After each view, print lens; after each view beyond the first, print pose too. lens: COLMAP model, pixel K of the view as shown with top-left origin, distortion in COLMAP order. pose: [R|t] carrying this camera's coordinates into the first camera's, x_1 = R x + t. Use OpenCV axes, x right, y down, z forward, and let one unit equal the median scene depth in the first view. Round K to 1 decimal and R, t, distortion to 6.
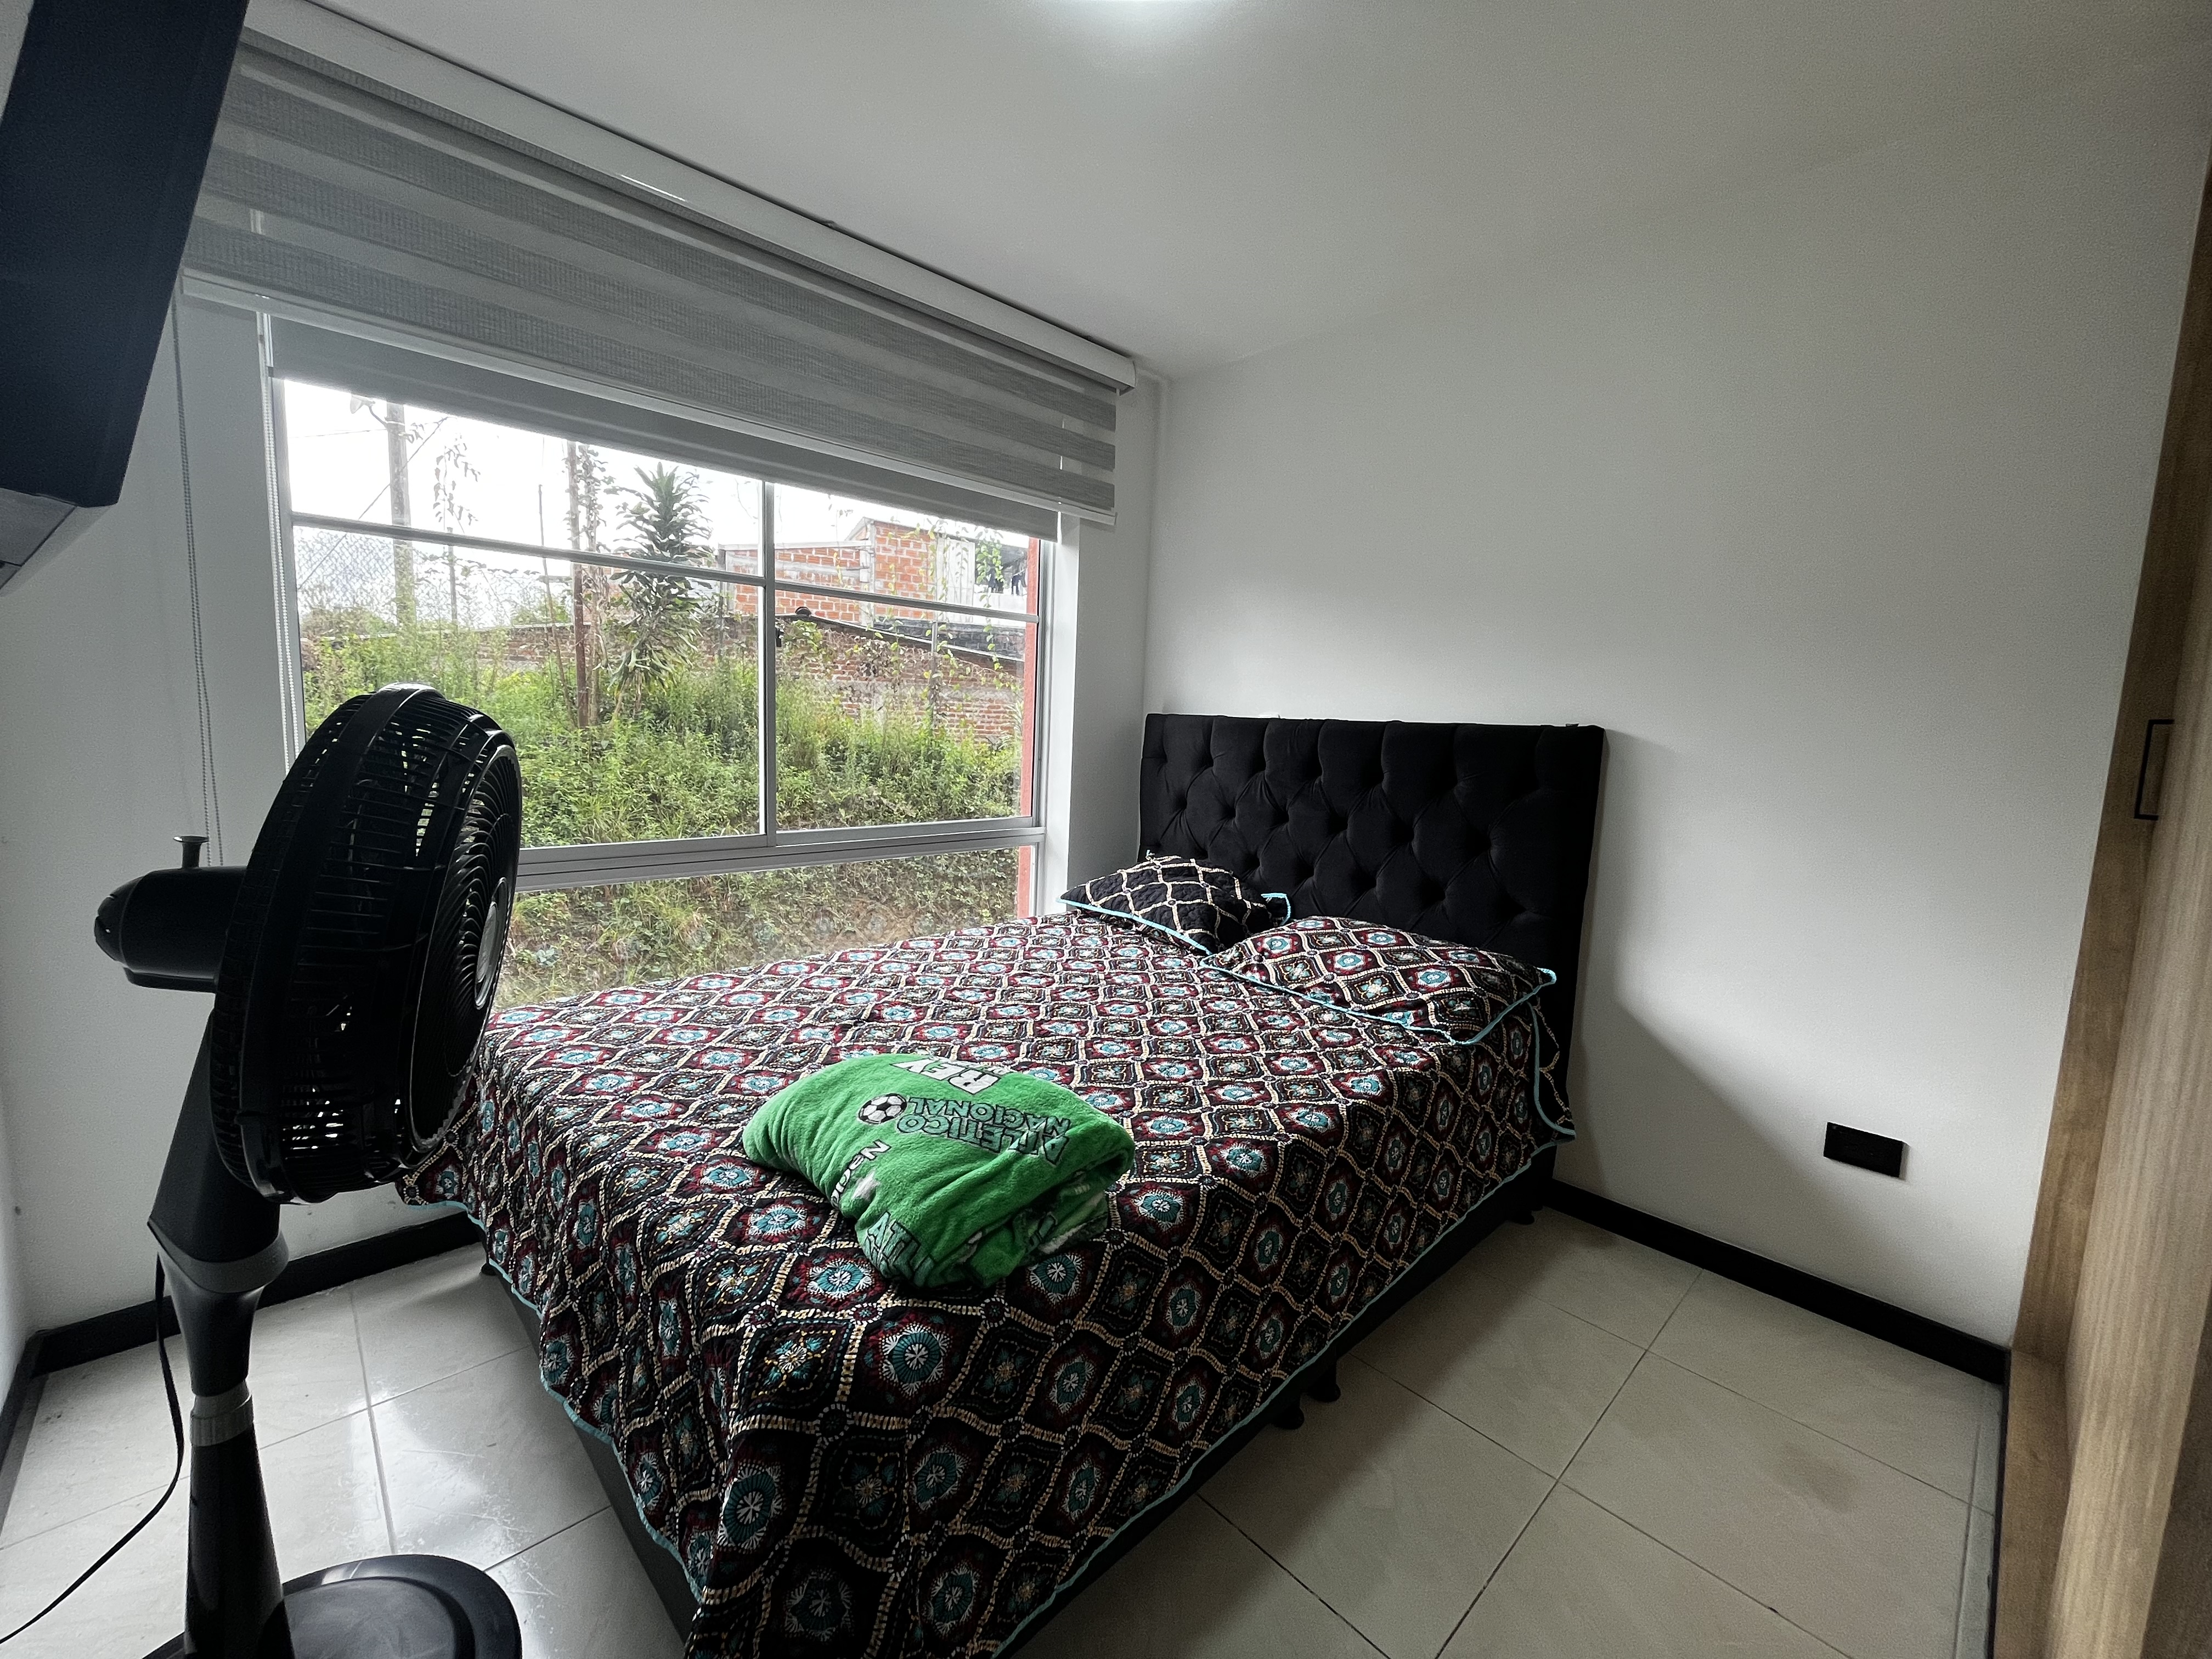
lens RADIAL K [[892.1, 0, 1099.7], [0, 892.1, 826.3], [0, 0, 1]] dist [-0.006869, 0.000792]
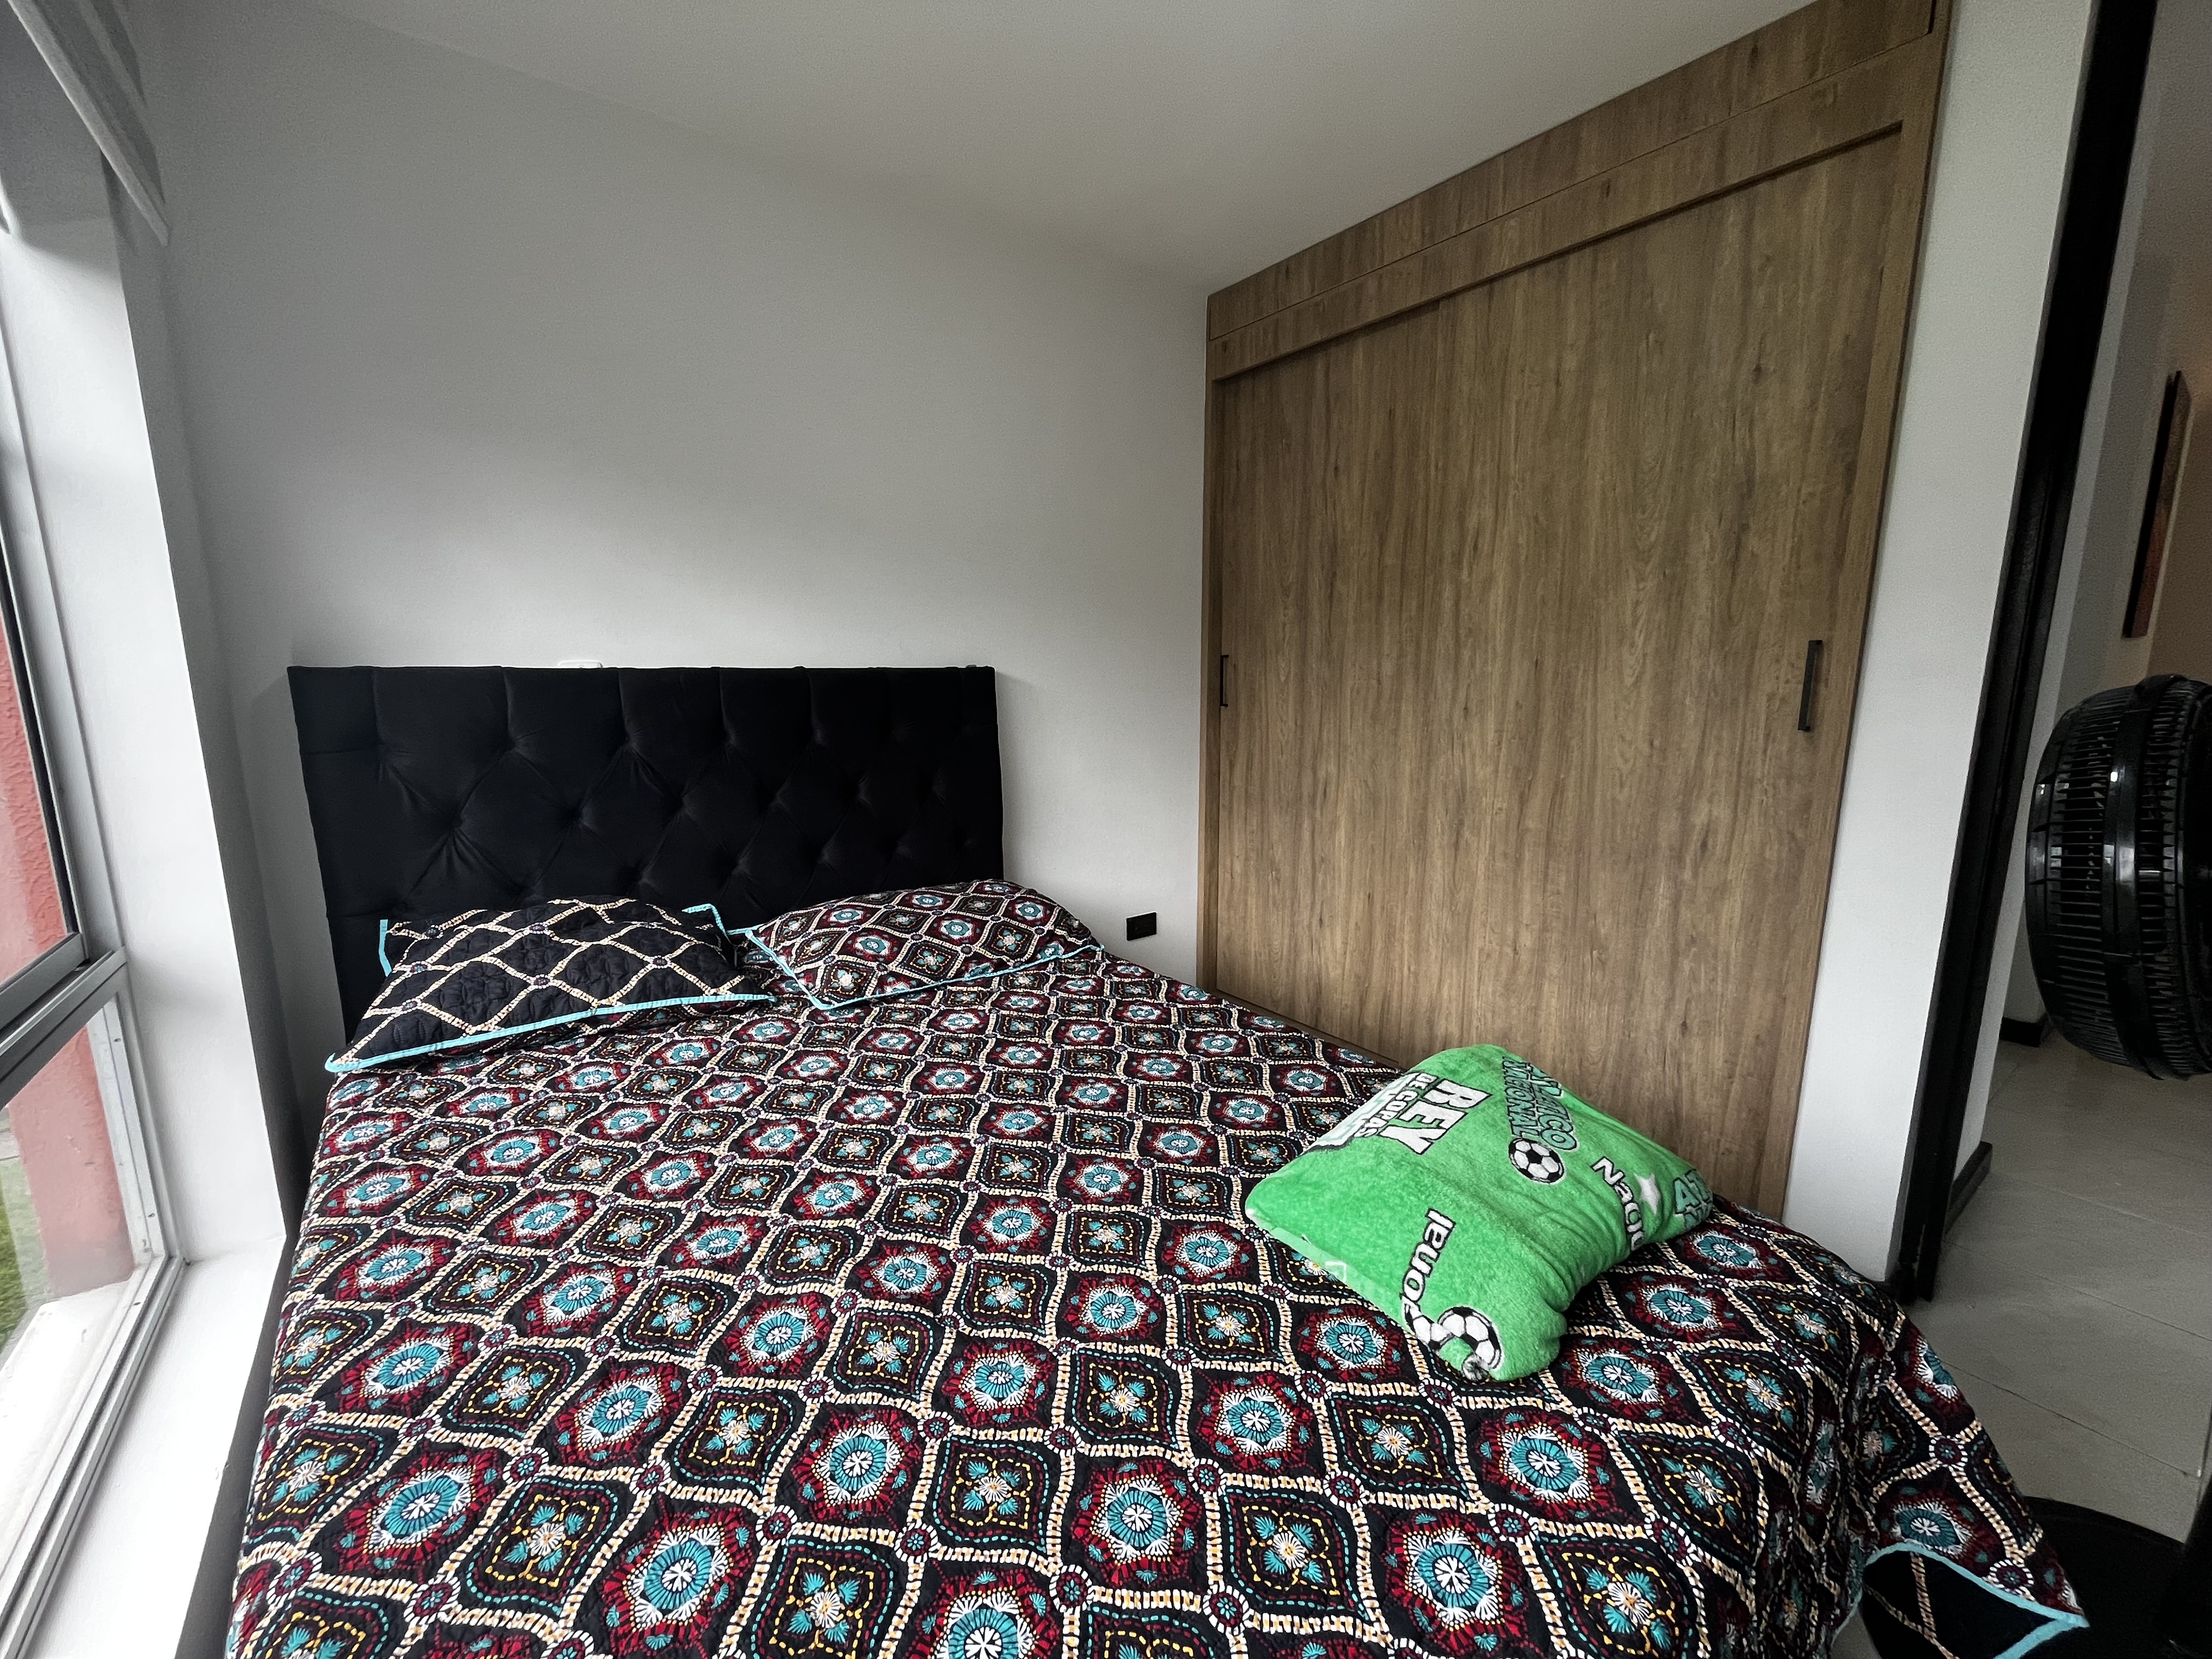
lens RADIAL K [[892.1, 0, 1099.7], [0, 892.1, 826.3], [0, 0, 1]] dist [-0.006869, 0.000792]
pose [[0.124325, -0.205520, 0.970724, -0.593284], [0.123574, 0.973905, 0.190367, -0.114051], [-0.984517, 0.096289, 0.146477, 0.708852]]
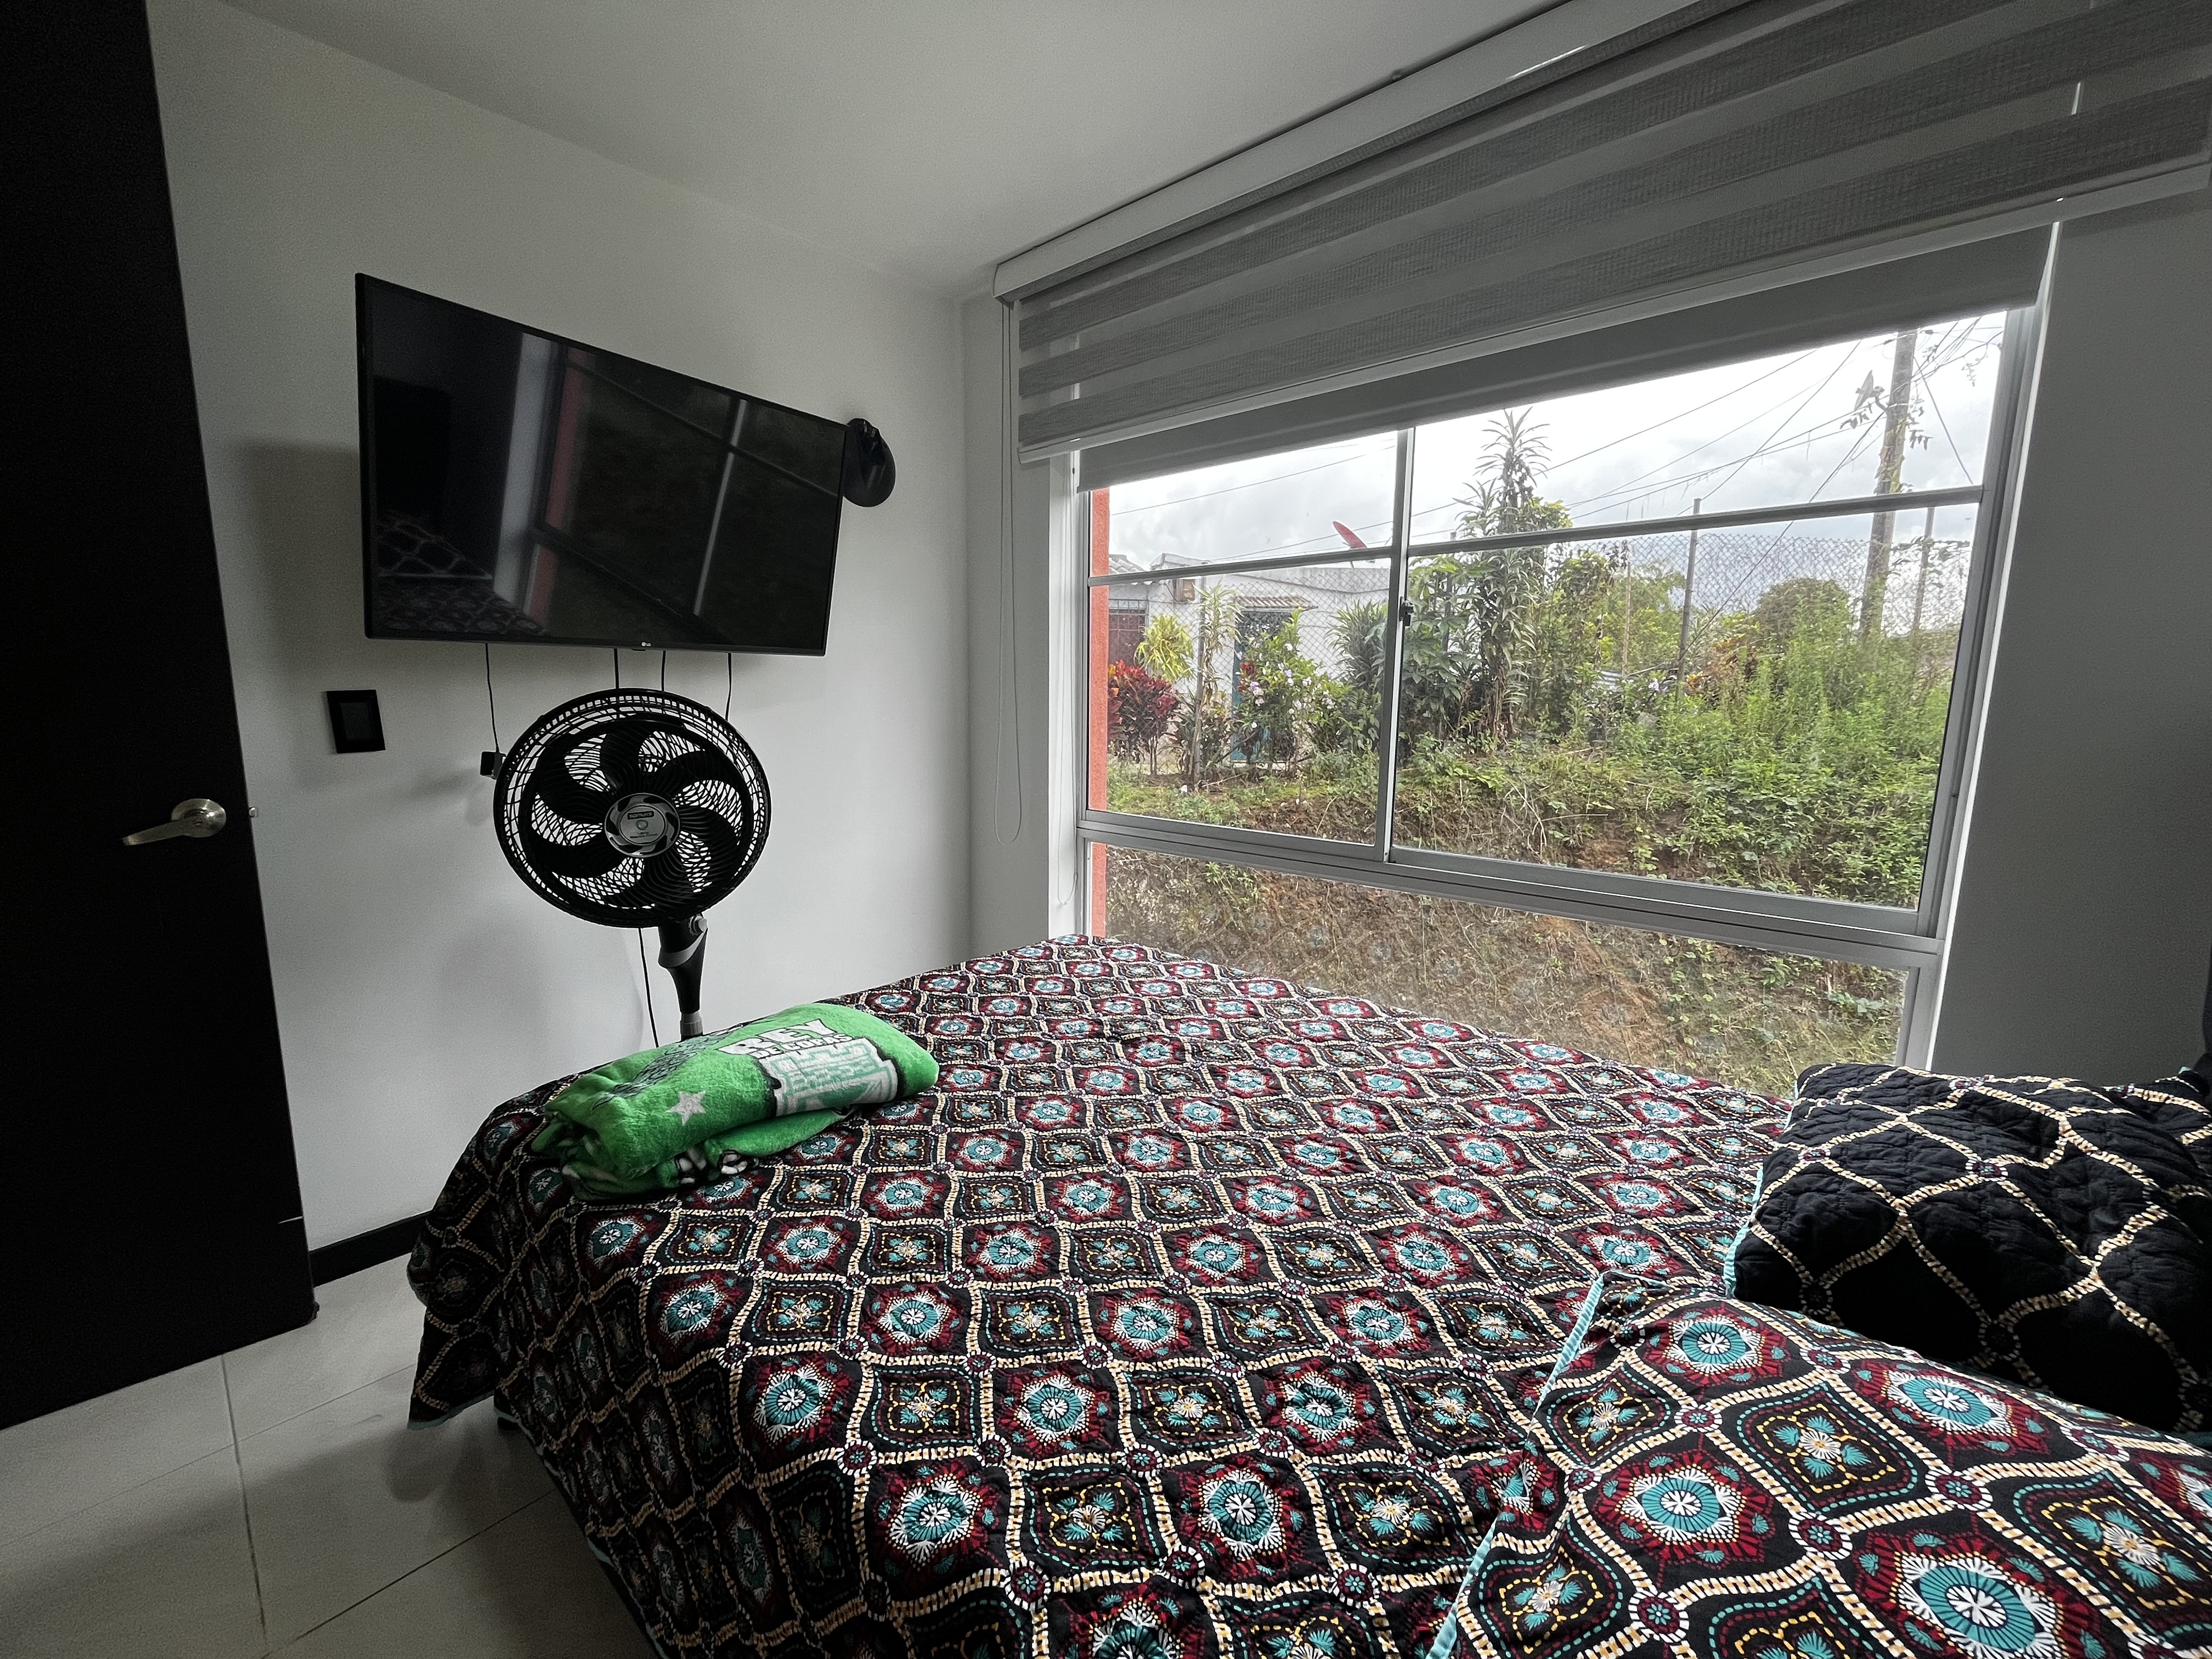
lens RADIAL K [[892.1, 0, 1099.7], [0, 892.1, 826.3], [0, 0, 1]] dist [-0.006869, 0.000792]
pose [[0.080058, 0.115047, -0.990129, 0.532474], [-0.124899, 0.986646, 0.104544, -0.077892], [0.988934, 0.115297, 0.093358, 0.759998]]
